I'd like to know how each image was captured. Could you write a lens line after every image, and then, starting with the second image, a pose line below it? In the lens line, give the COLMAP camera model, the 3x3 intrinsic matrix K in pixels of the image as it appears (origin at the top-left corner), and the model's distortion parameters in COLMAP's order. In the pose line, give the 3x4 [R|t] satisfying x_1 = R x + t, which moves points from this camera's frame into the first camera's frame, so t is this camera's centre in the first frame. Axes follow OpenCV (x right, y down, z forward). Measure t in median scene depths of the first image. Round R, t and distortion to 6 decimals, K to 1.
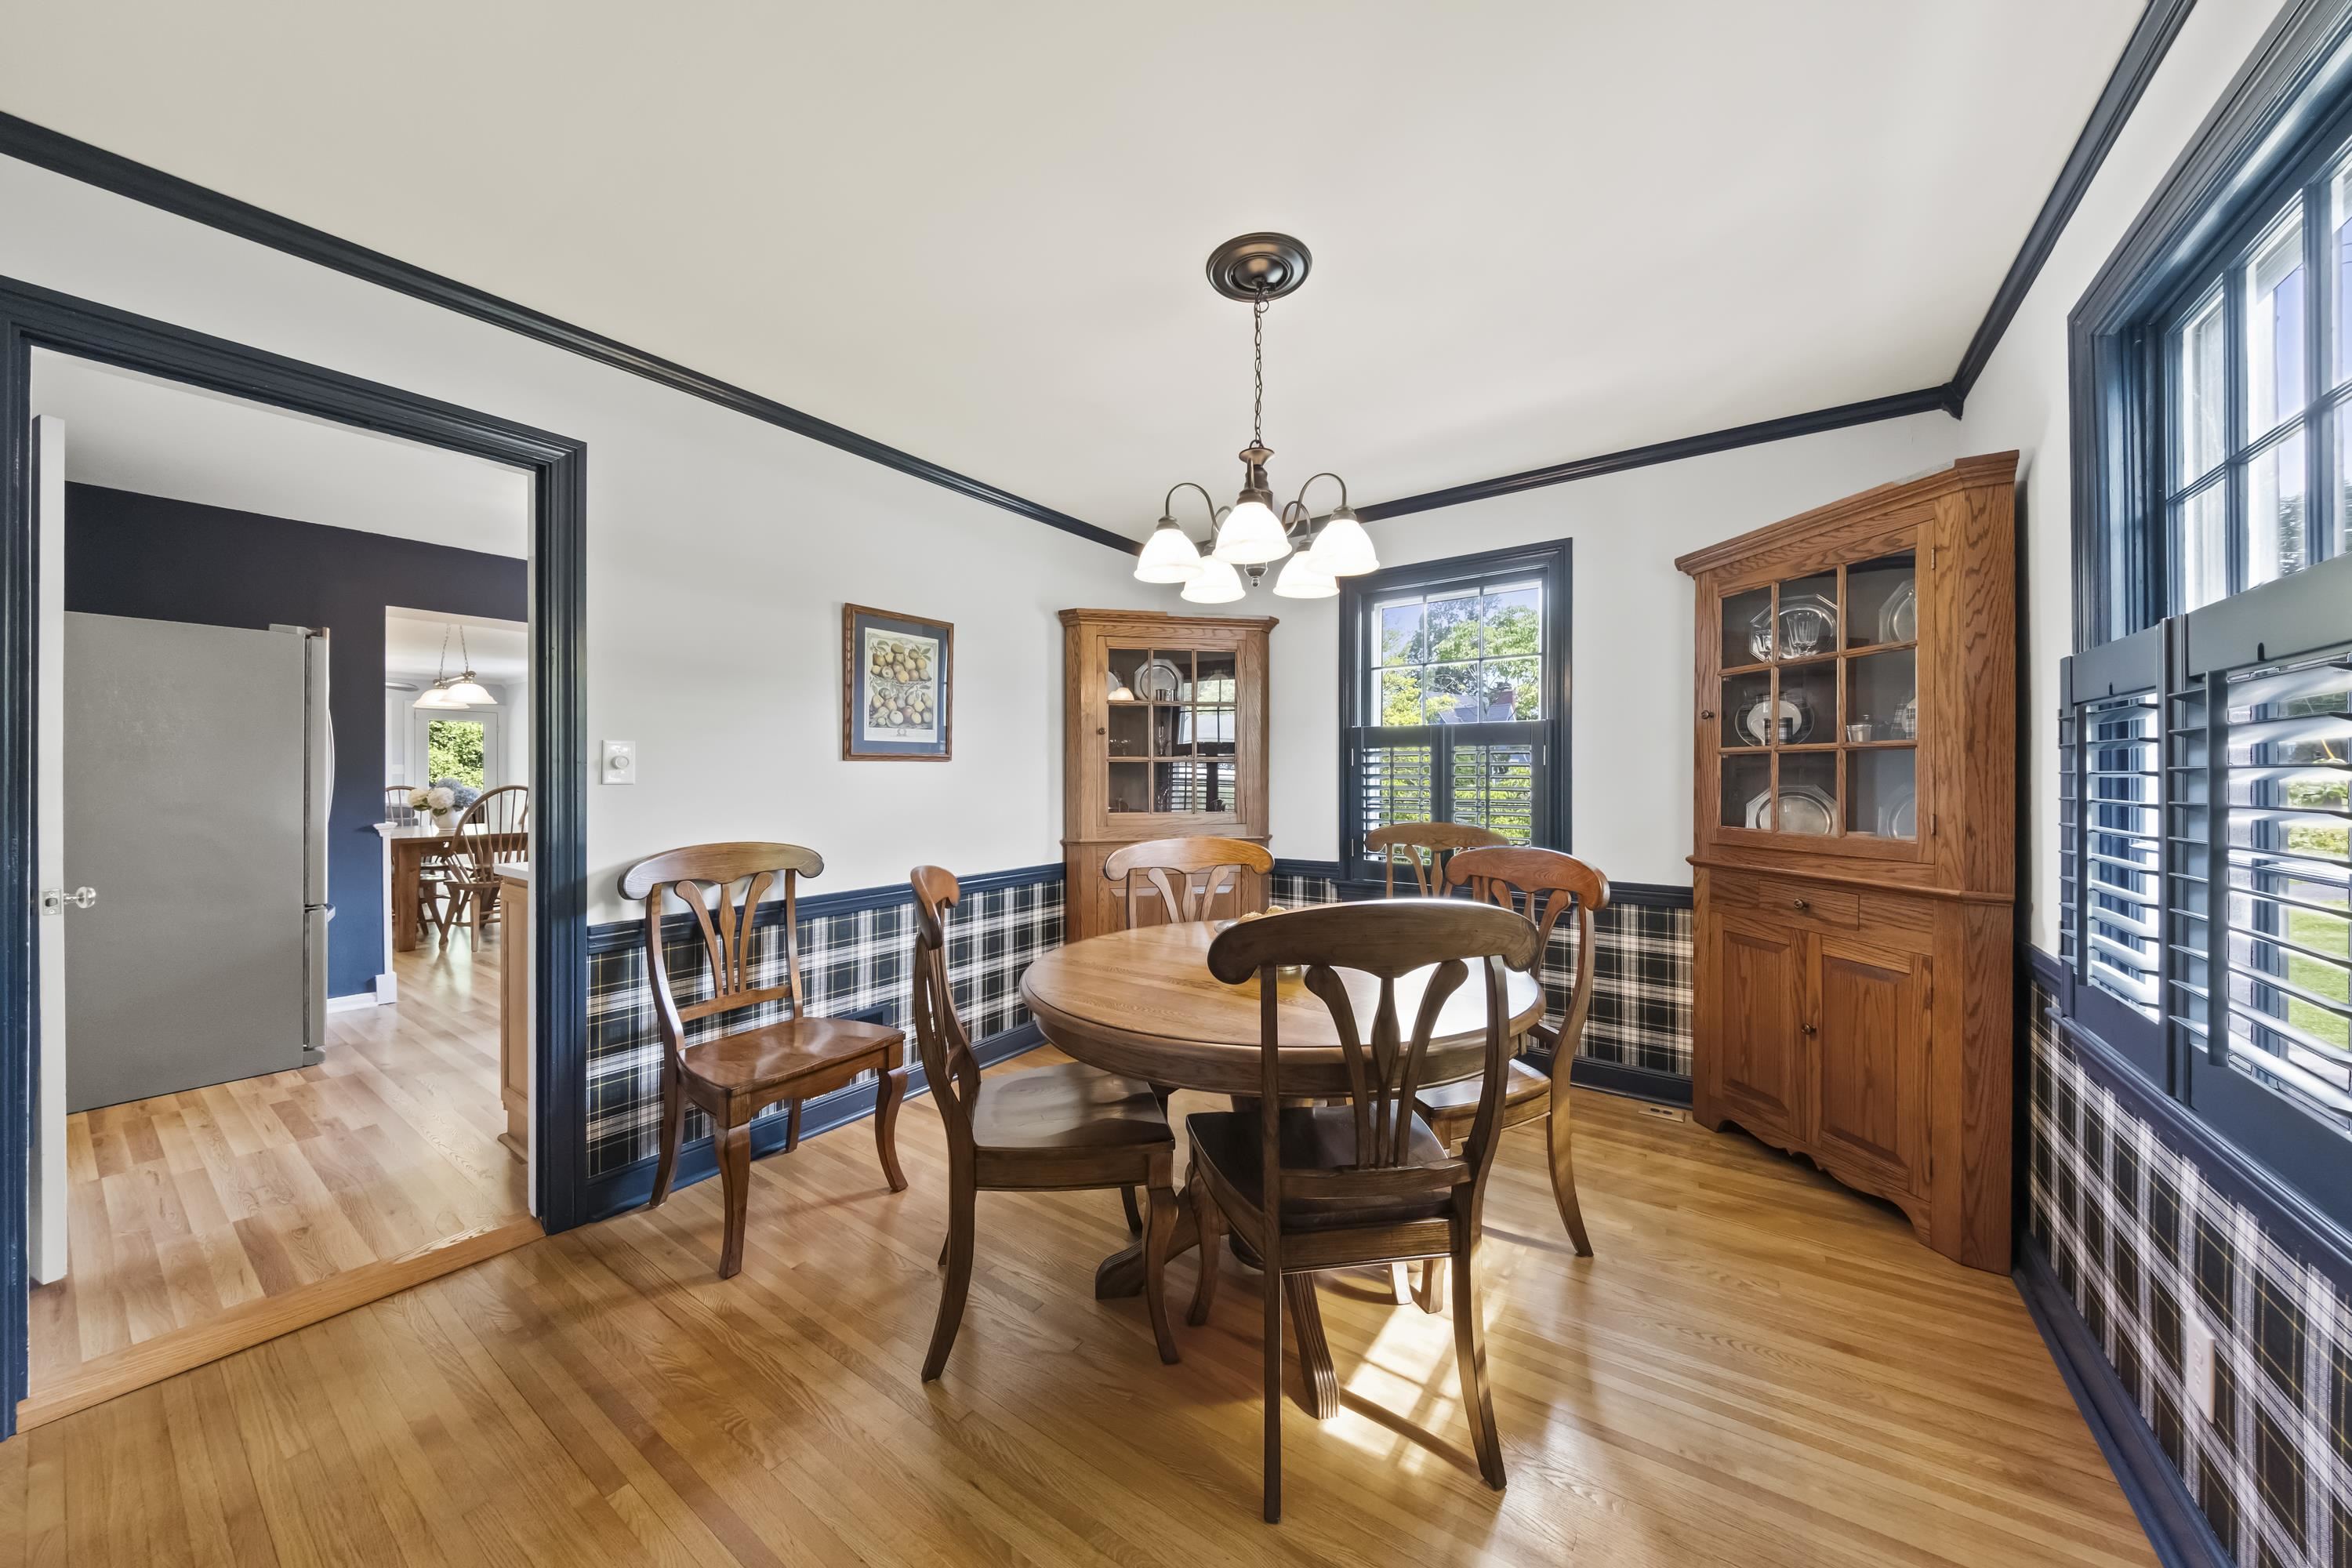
lens RADIAL K [[815.6, 0, 1172.9], [0, 815.6, 784.7], [0, 0, 1]] dist [0.006303, -0.003309]
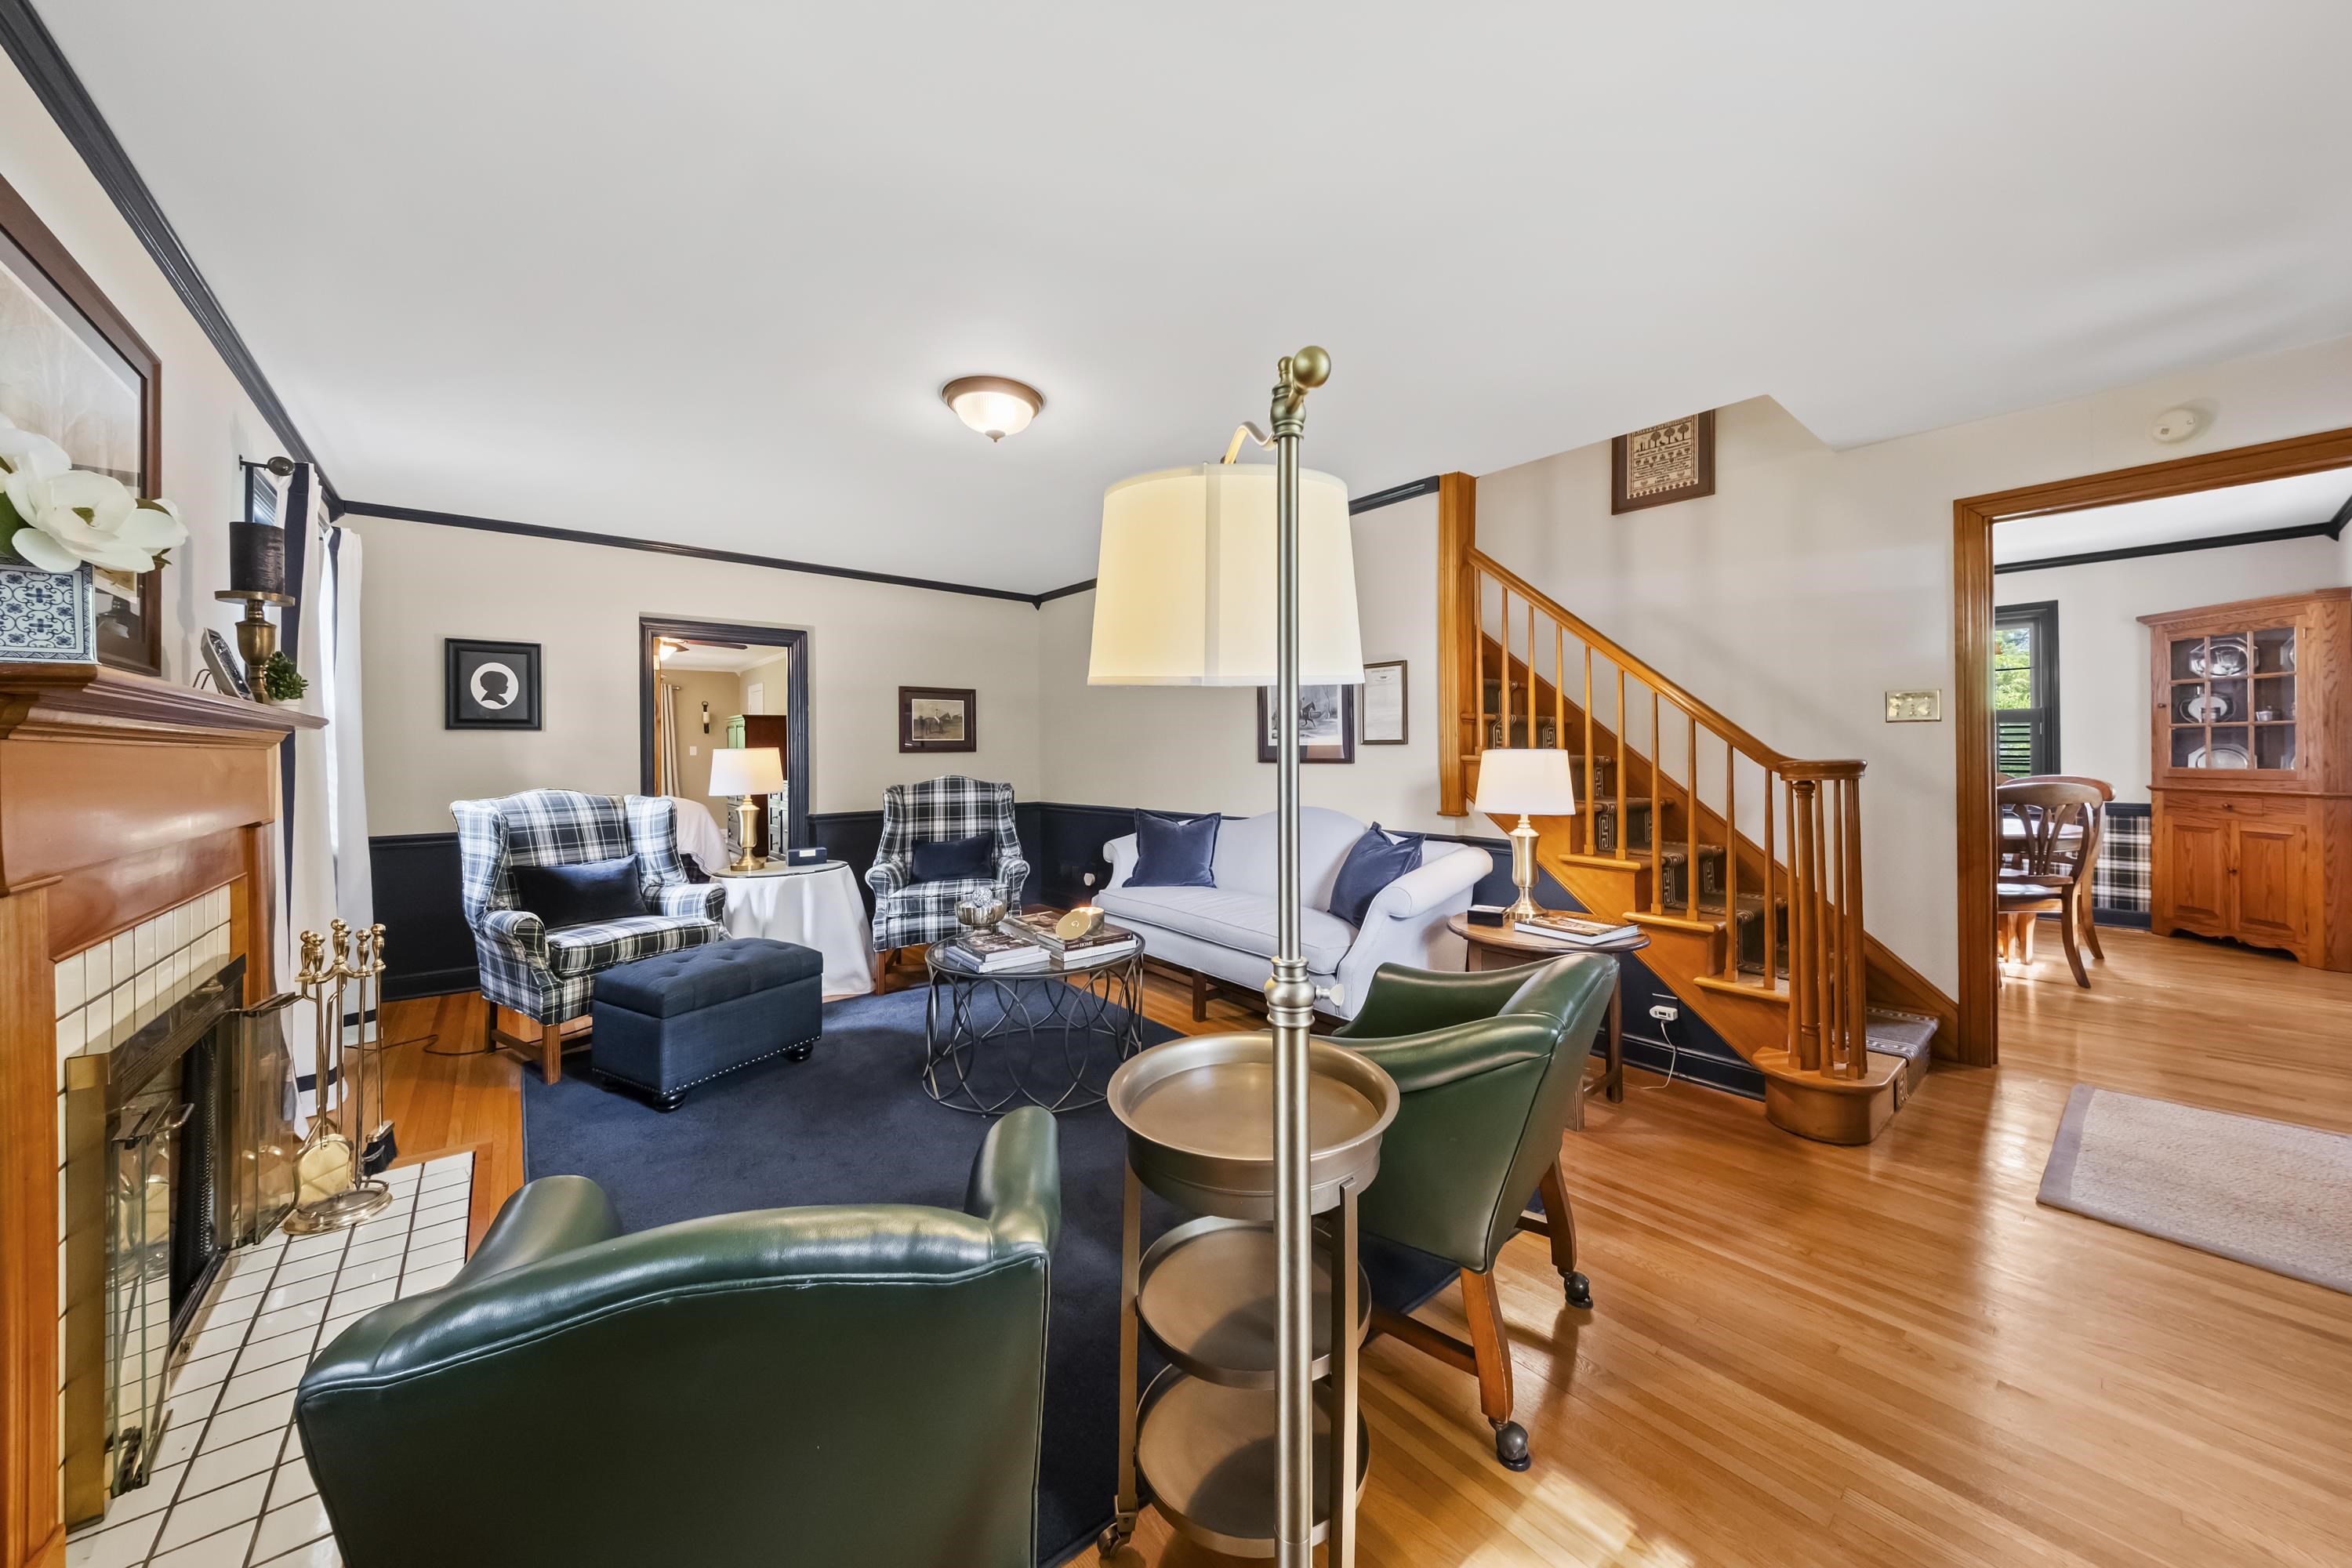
lens RADIAL K [[815.6, 0, 1160.1], [0, 815.6, 780.0], [0, 0, 1]] dist [0.006303, -0.003309]
pose [[0.958873, -0.026625, -0.282585, -1.022264], [0.032916, 0.999304, 0.017539, -0.029294], [0.281922, -0.026119, 0.959082, -1.447888]]
